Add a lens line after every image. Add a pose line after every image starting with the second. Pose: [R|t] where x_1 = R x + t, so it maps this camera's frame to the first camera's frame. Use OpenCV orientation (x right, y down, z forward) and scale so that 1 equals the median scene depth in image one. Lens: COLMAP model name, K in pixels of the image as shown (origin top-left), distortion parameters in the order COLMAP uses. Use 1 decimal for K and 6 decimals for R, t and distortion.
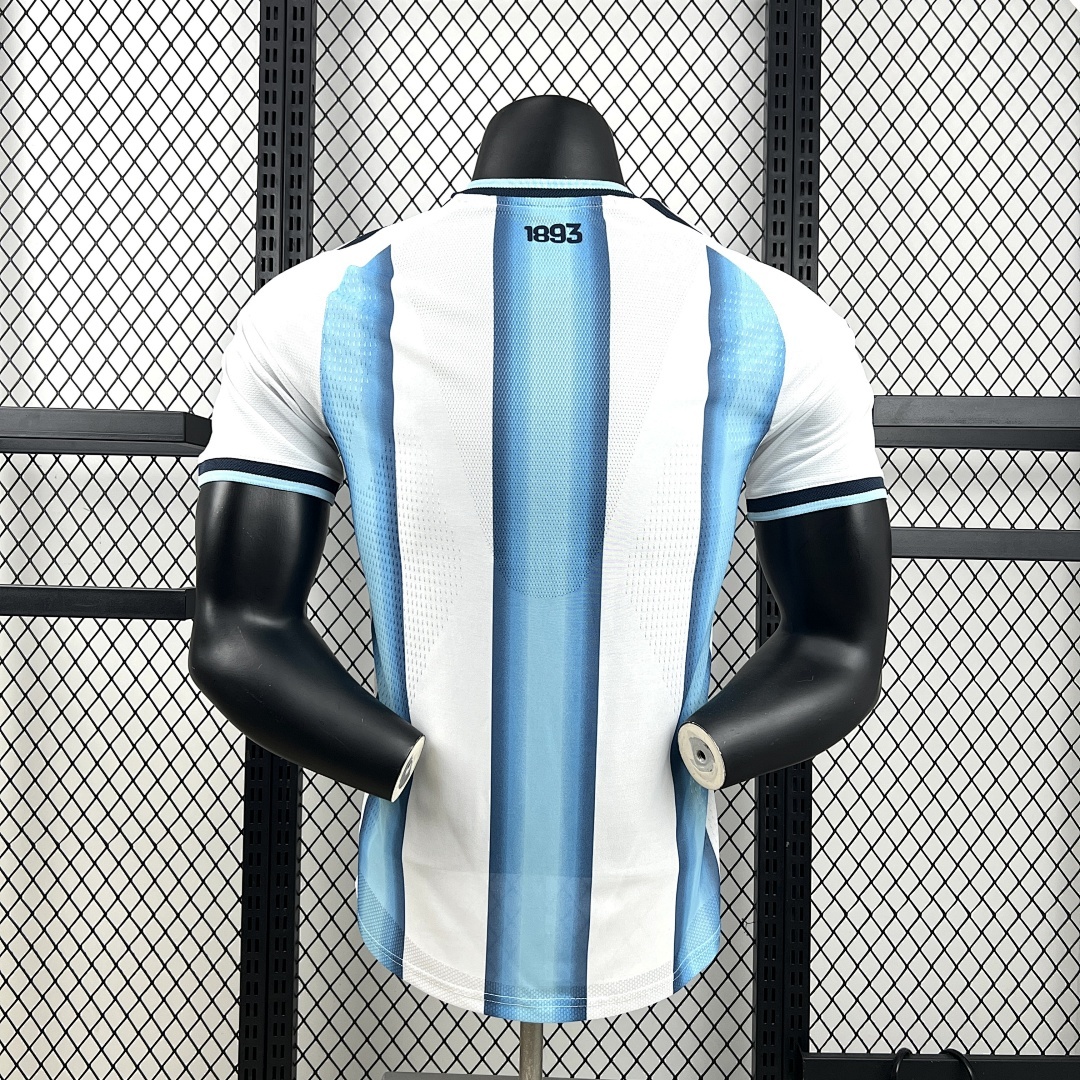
lens RADIAL K [[1204.3, 0, 540.0], [0, 1204.3, 540.0], [0, 0, 1]] dist [0.008702, 0.007373]
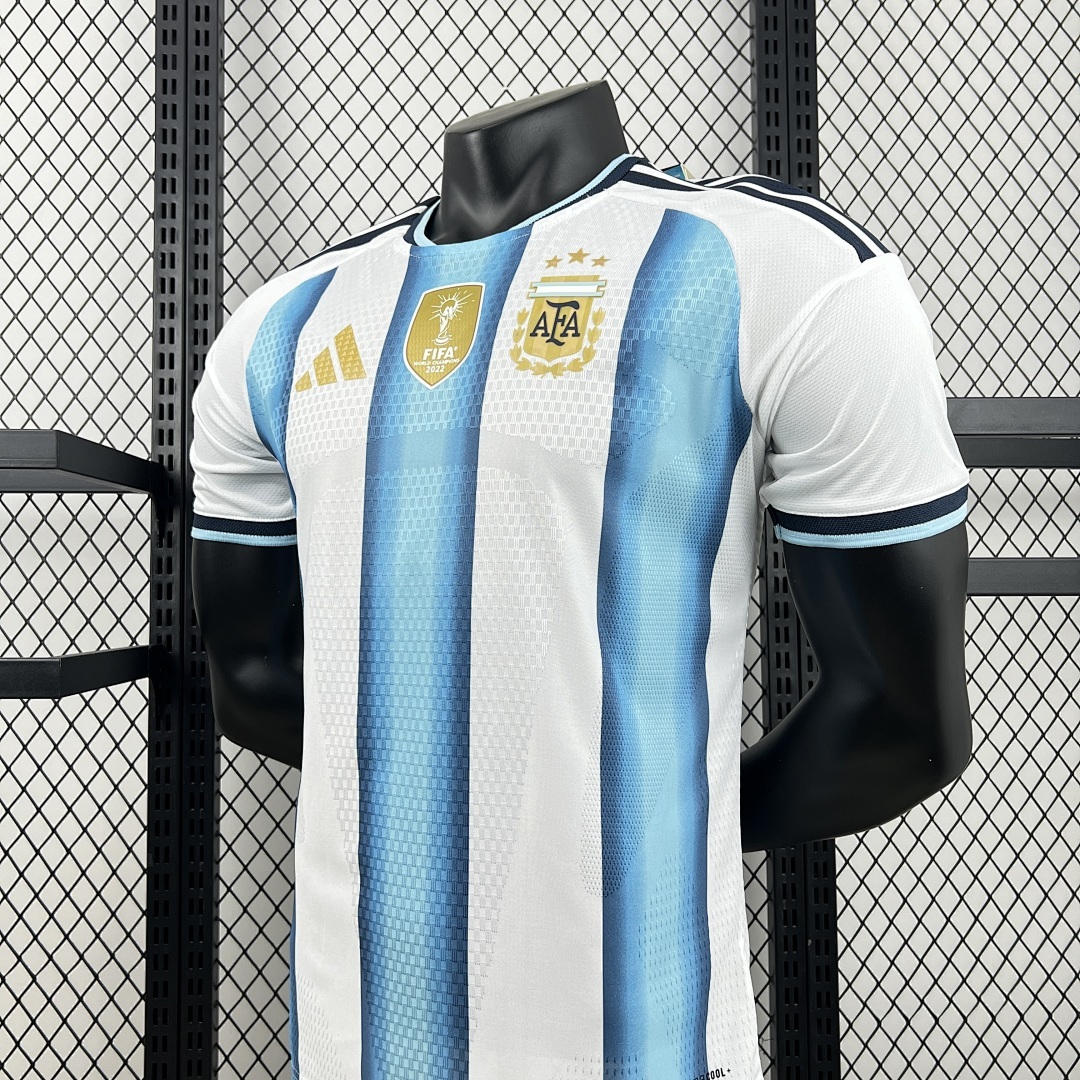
lens RADIAL K [[1204.3, 0, 540.0], [0, 1204.3, 540.0], [0, 0, 1]] dist [0.008702, 0.007373]
pose [[0.997414, -0.020199, 0.068973, -0.032401], [0.022688, 0.999113, -0.035488, -0.001223], [-0.068195, 0.036961, 0.996987, 0.163562]]
